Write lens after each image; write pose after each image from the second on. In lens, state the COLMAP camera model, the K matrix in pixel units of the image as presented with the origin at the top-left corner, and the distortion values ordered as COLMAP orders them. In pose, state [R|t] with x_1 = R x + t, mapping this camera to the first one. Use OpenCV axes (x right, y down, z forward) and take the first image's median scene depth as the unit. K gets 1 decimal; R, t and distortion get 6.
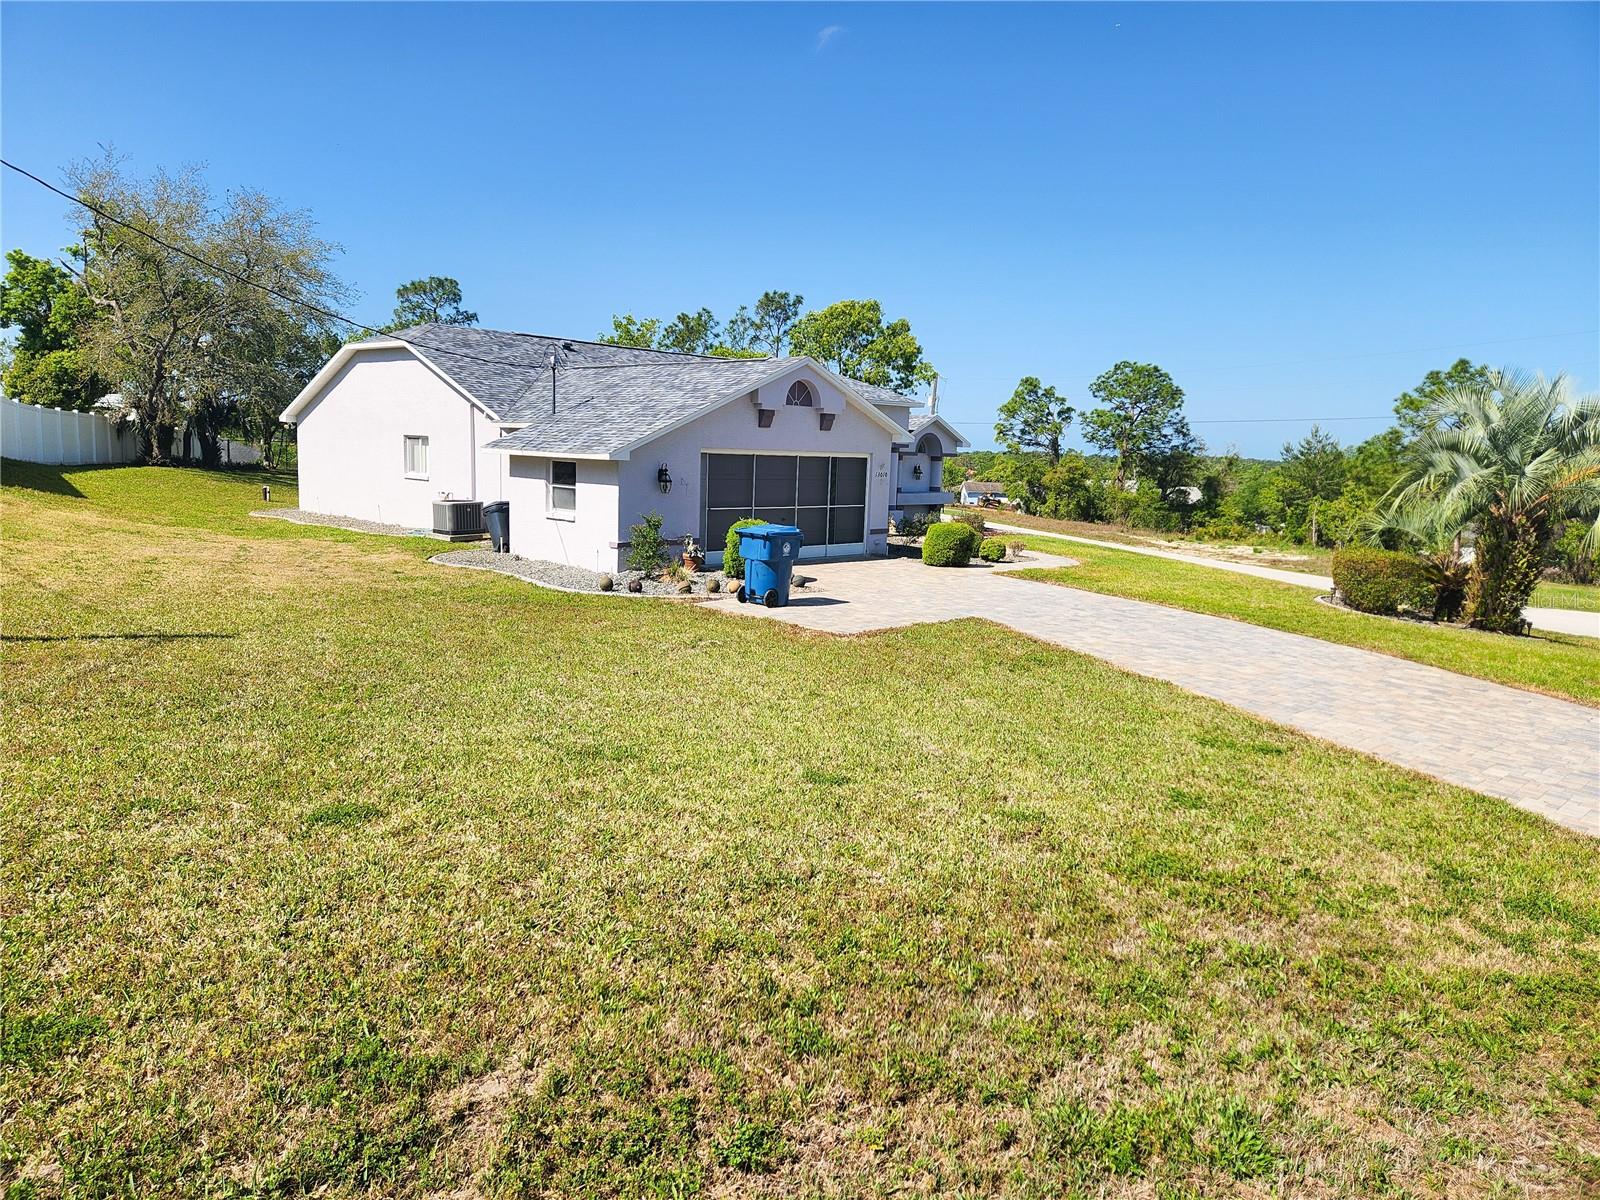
lens RADIAL K [[1068.7, 0, 789.9], [0, 1068.7, 607.6], [0, 0, 1]] dist [0.030082, -0.030989]
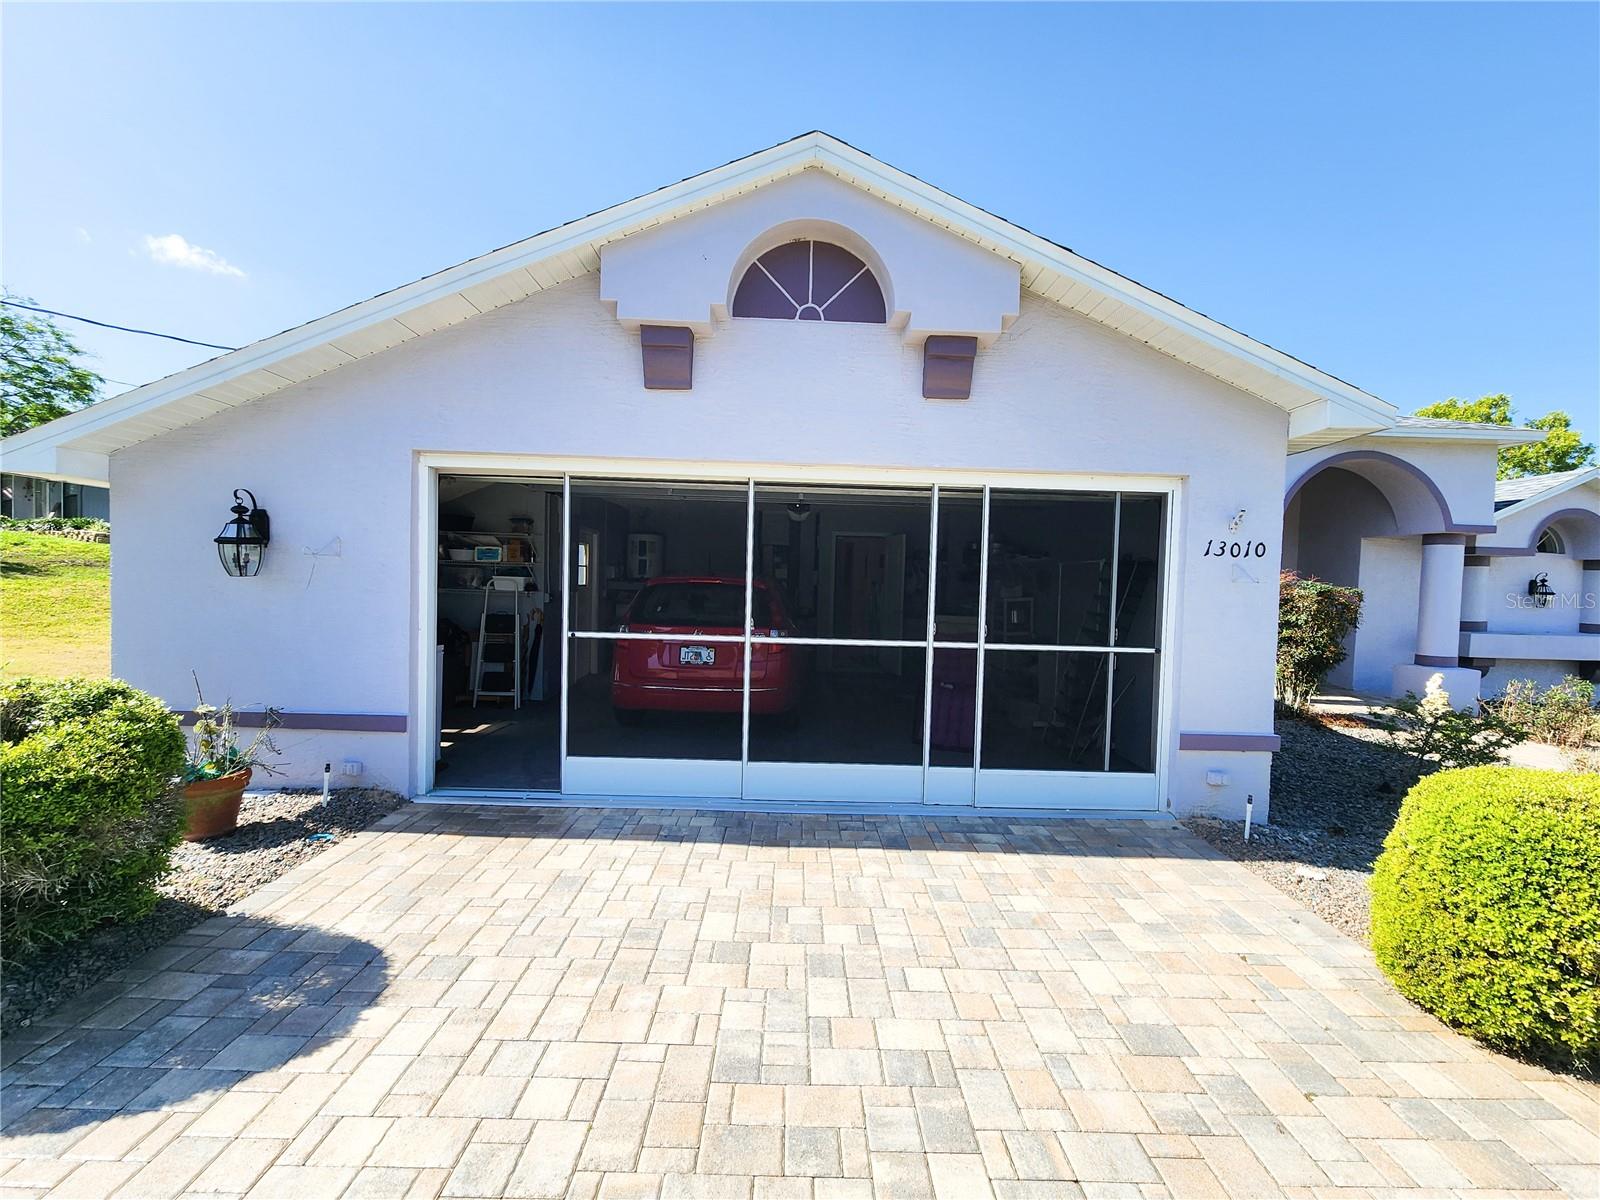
lens RADIAL K [[655.8, 0, 789.8], [0, 655.8, 602.6], [0, 0, 1]] dist [-0.007777, -0.000537]
pose [[0.702486, 0.008970, -0.711641, 0.031086], [-0.111437, 0.988973, -0.097538, -0.019110], [0.702919, 0.147823, 0.695739, 0.192444]]
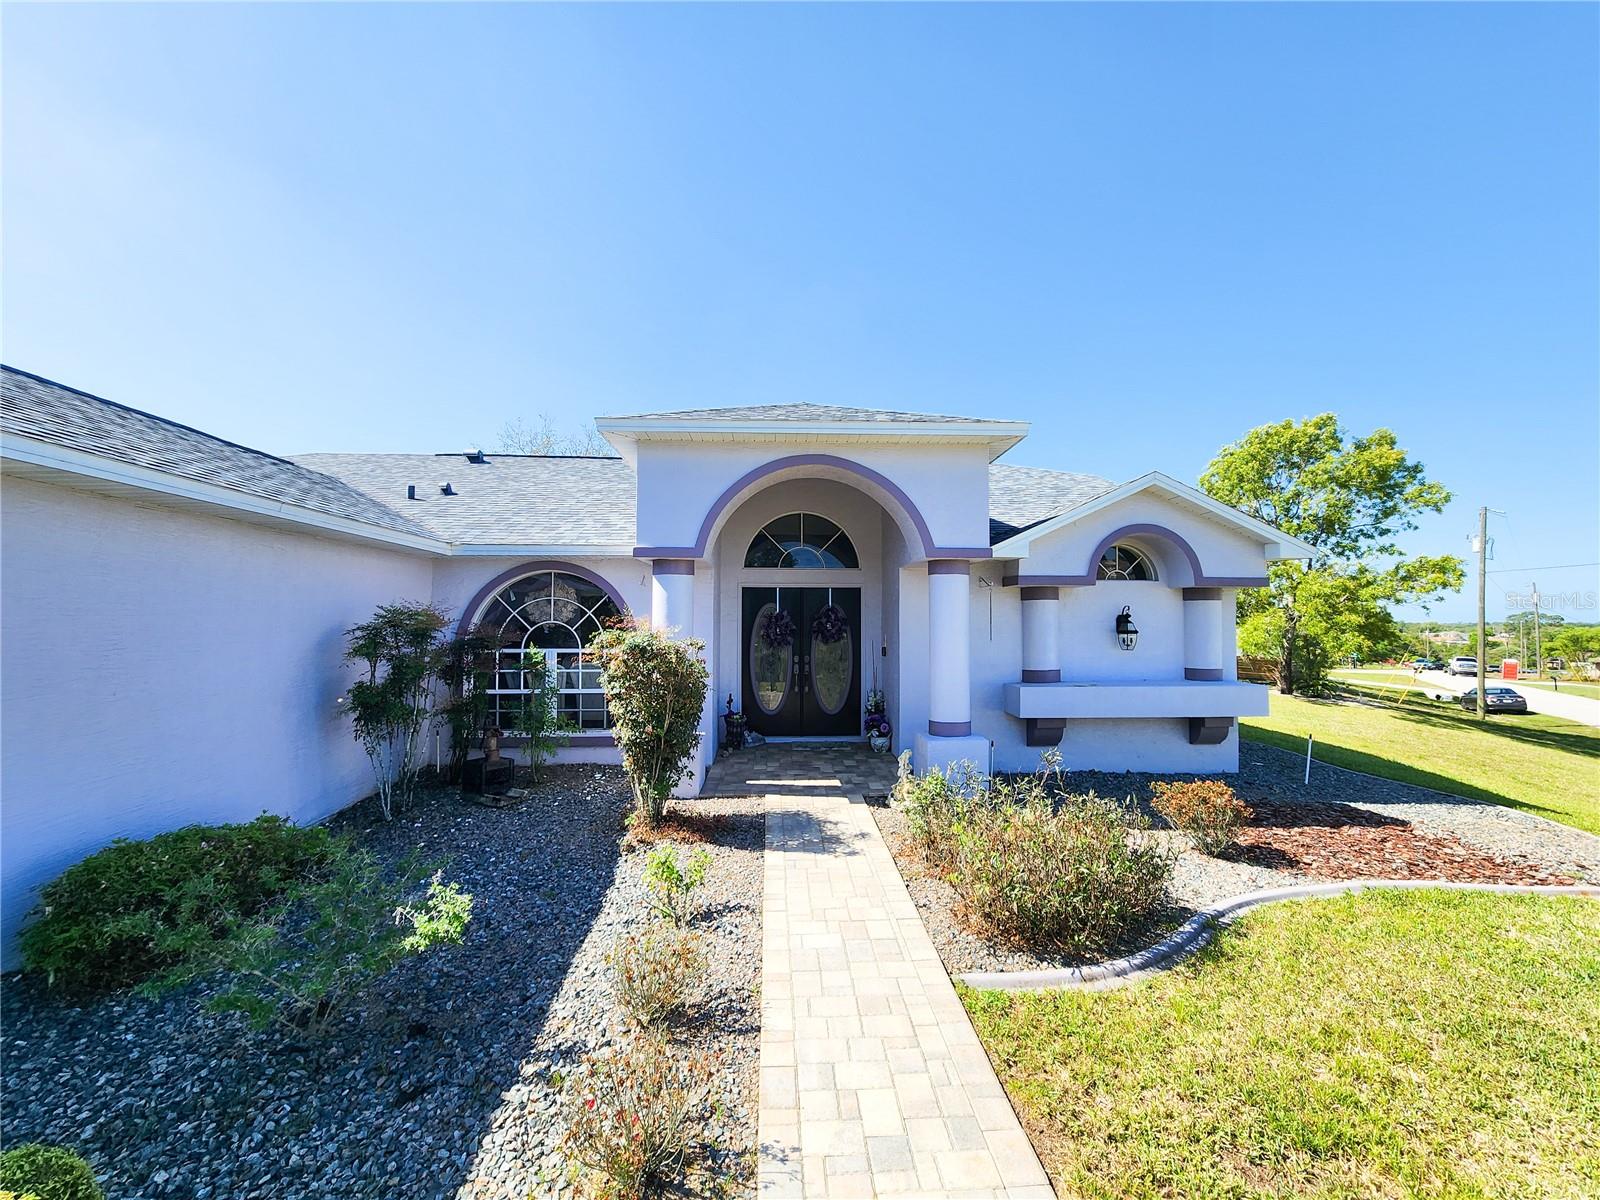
lens RADIAL K [[655.8, 0, 802.2], [0, 655.8, 599.3], [0, 0, 1]] dist [-0.007777, -0.000537]
pose [[0.730513, -0.053701, -0.680784, 0.066601], [-0.081033, 0.983044, -0.164496, -0.030738], [0.678074, 0.175333, 0.713775, 0.258972]]
